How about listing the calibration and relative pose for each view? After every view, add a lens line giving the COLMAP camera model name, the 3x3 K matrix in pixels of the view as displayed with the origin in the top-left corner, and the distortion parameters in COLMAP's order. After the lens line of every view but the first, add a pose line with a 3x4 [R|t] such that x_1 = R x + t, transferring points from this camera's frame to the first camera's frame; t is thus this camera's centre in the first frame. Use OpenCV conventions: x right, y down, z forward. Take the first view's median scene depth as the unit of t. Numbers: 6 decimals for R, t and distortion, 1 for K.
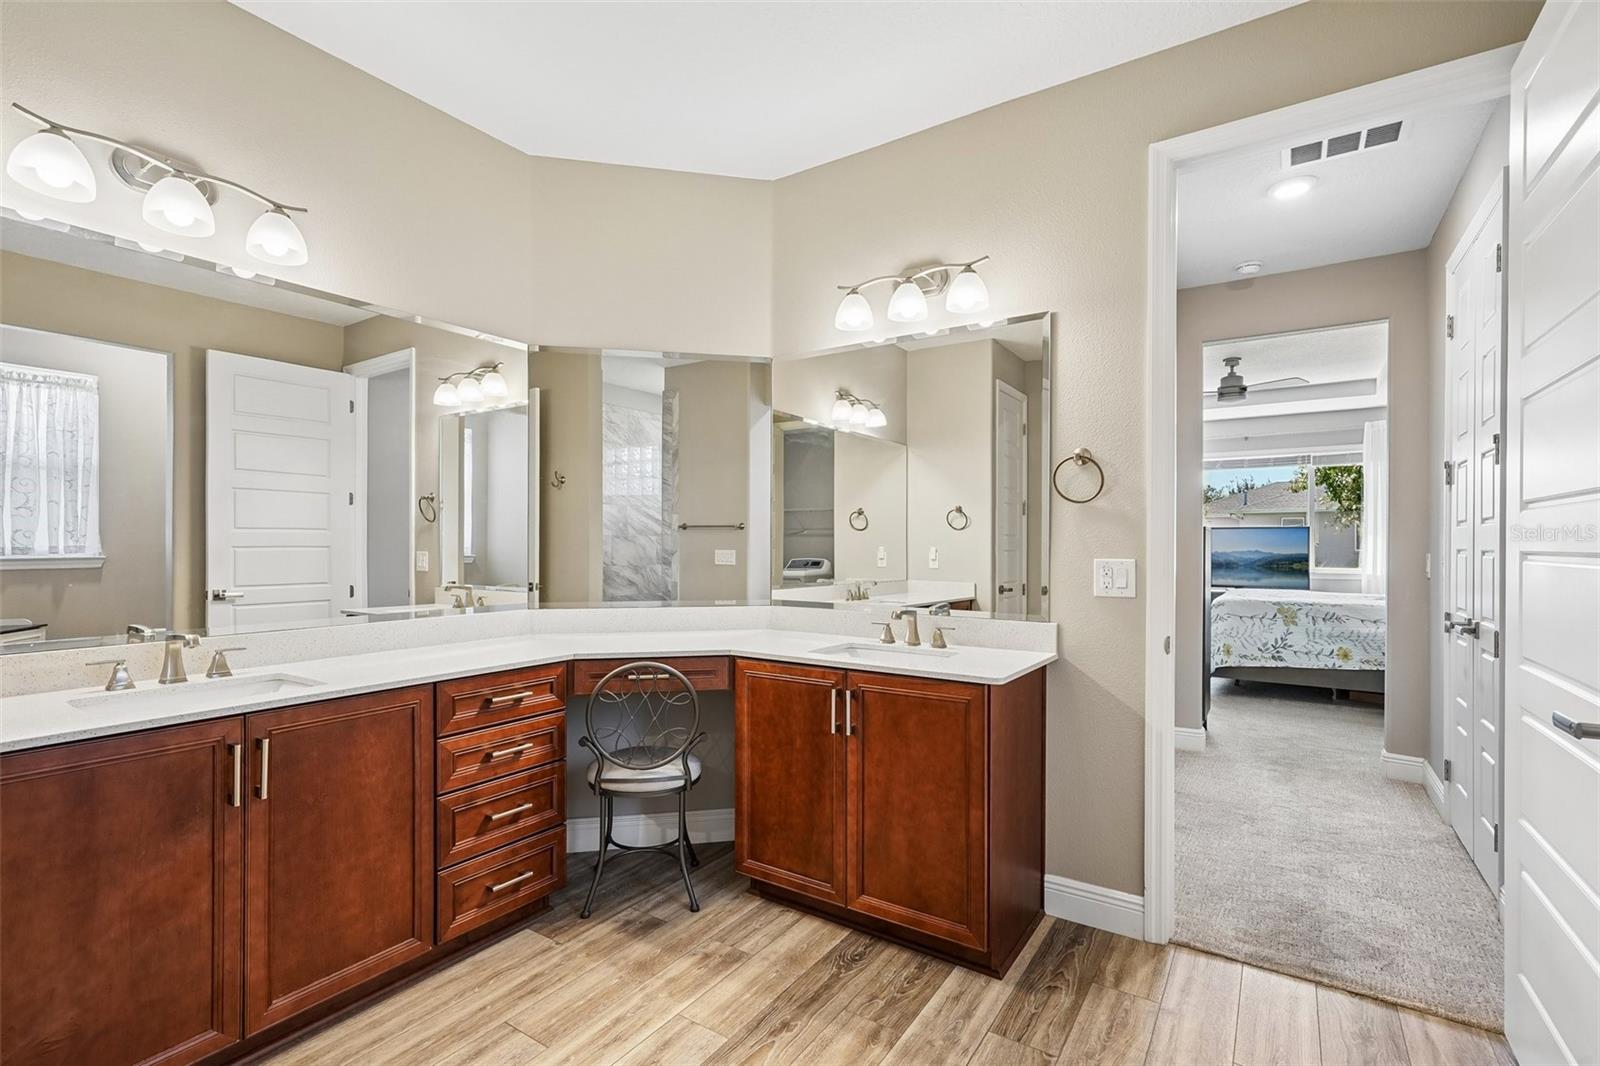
lens RADIAL K [[723.4, 0, 798.1], [0, 723.4, 537.1], [0, 0, 1]] dist [-0.008017, 0.003600]
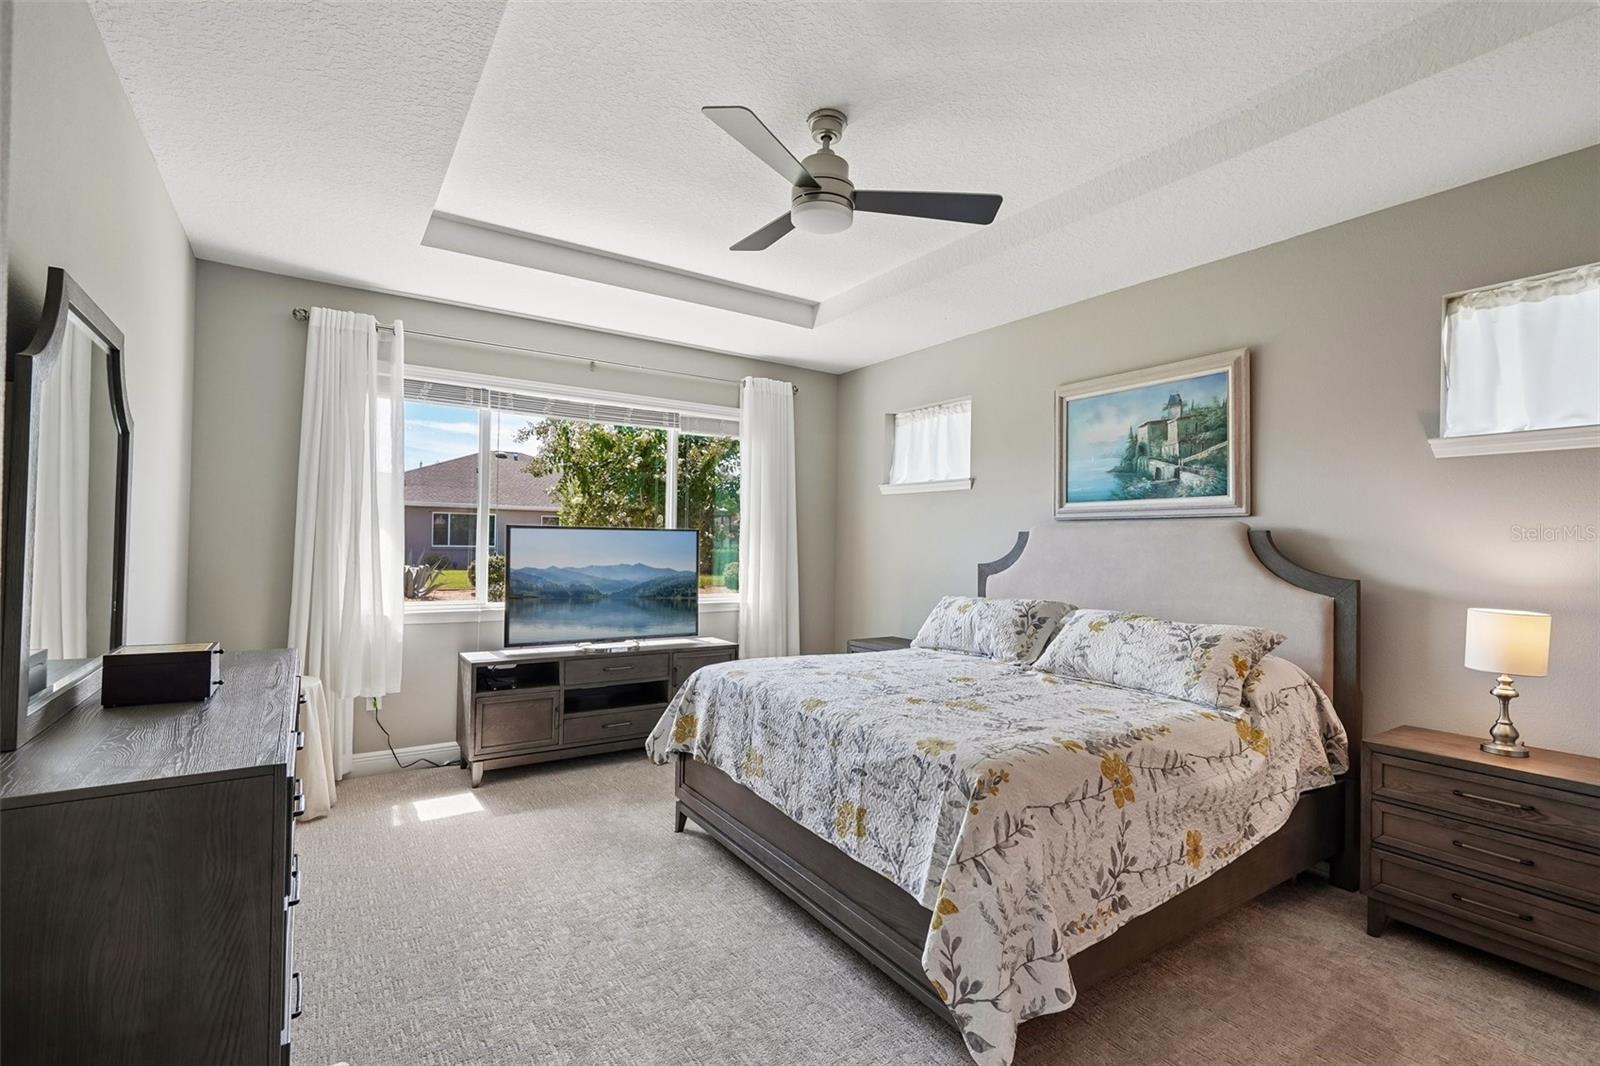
lens RADIAL K [[725.1, 0, 800.3], [0, 725.1, 536.7], [0, 0, 1]] dist [-0.005860, 0.001365]
pose [[0.369312, 0.012207, 0.929225, 0.257294], [-0.023504, 0.999717, -0.003791, -0.012378], [-0.929008, -0.020441, 0.369494, 0.995684]]
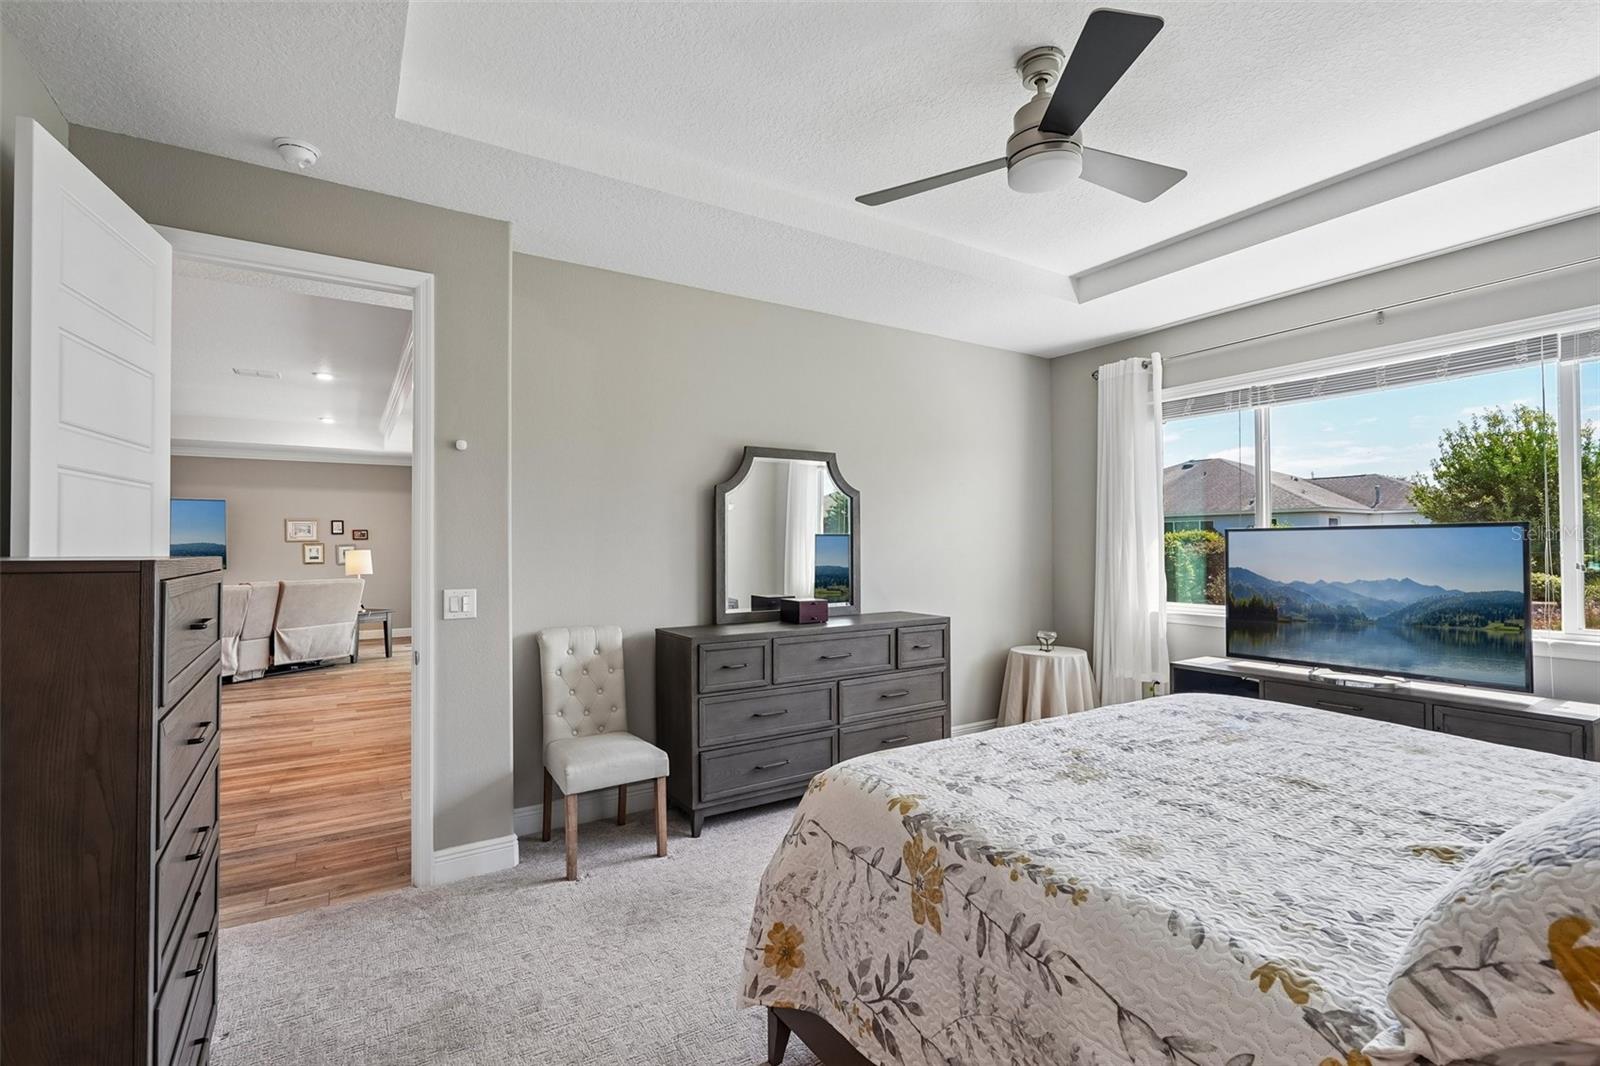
lens RADIAL K [[723.4, 0, 798.1], [0, 723.4, 537.1], [0, 0, 1]] dist [-0.008017, 0.003600]
pose [[0.919104, -0.014758, -0.393738, 0.725763], [0.013322, 0.999891, -0.006382, -0.013338], [0.393790, 0.000620, 0.919200, 0.728289]]
